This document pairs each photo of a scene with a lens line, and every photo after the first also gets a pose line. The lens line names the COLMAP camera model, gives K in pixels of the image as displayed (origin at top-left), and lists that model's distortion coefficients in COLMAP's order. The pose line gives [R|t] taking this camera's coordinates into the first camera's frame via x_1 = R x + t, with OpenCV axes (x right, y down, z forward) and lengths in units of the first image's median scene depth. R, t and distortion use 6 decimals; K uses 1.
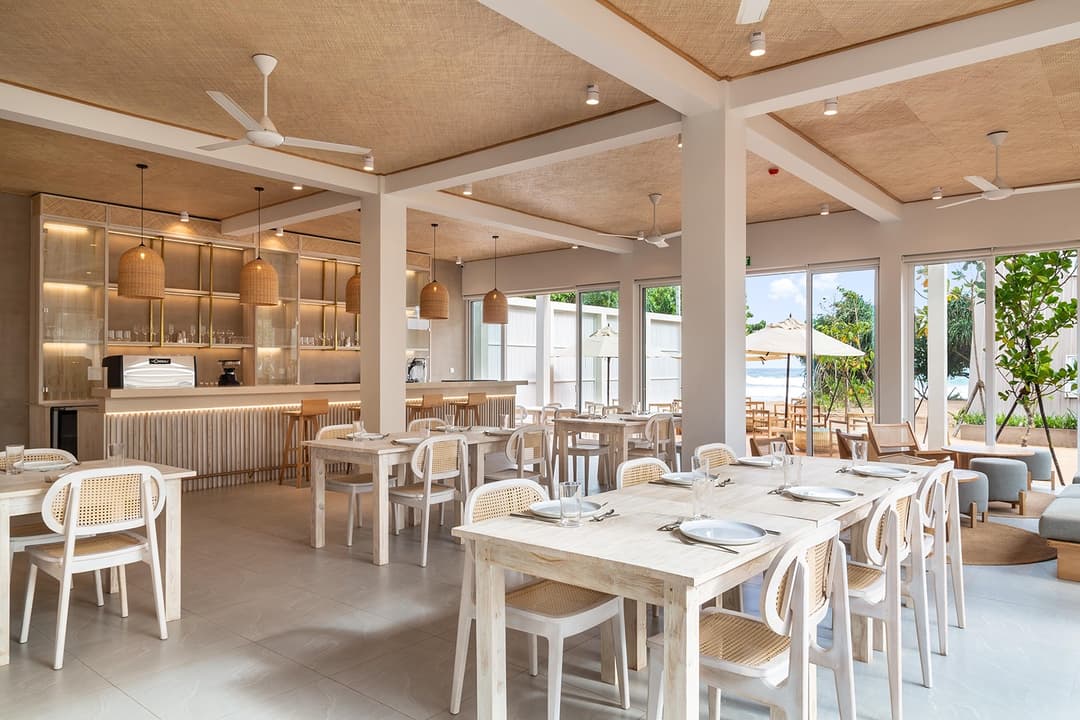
lens RADIAL K [[732.4, 0, 540.0], [0, 732.4, 360.0], [0, 0, 1]] dist [0.003811, 0.006428]
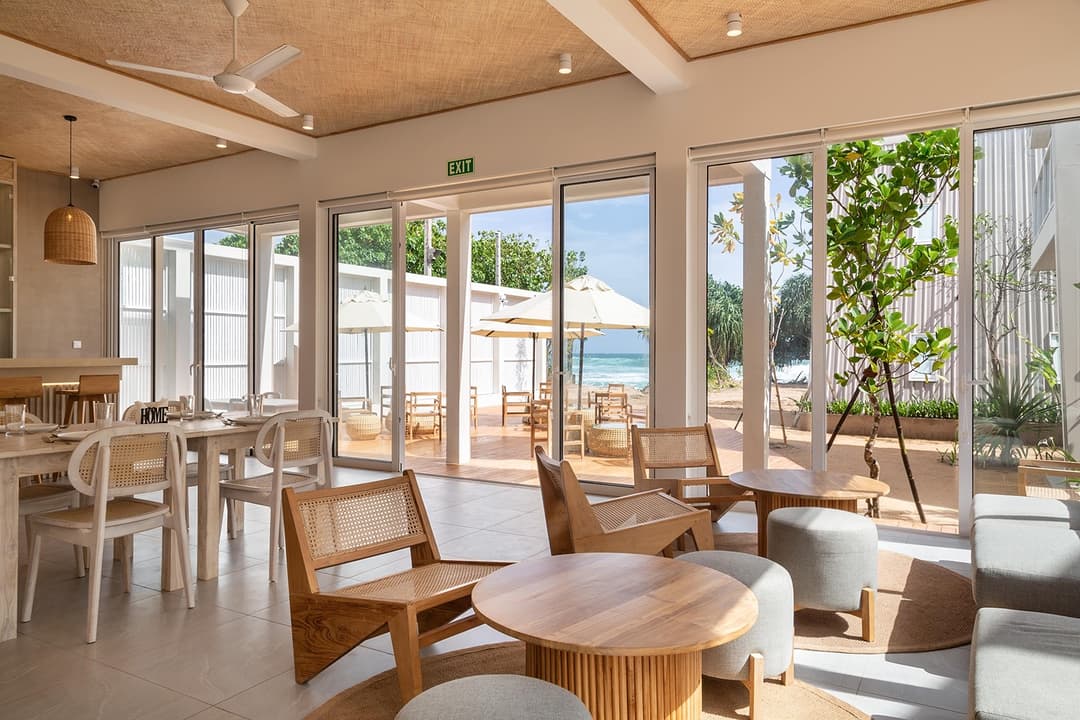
lens RADIAL K [[732.4, 0, 540.0], [0, 732.4, 360.0], [0, 0, 1]] dist [0.003811, 0.006428]
pose [[0.986719, 0.003299, 0.162404, 0.238548], [-0.006589, 0.999784, 0.019723, 0.019100], [-0.162304, -0.020531, 0.986527, 0.364816]]
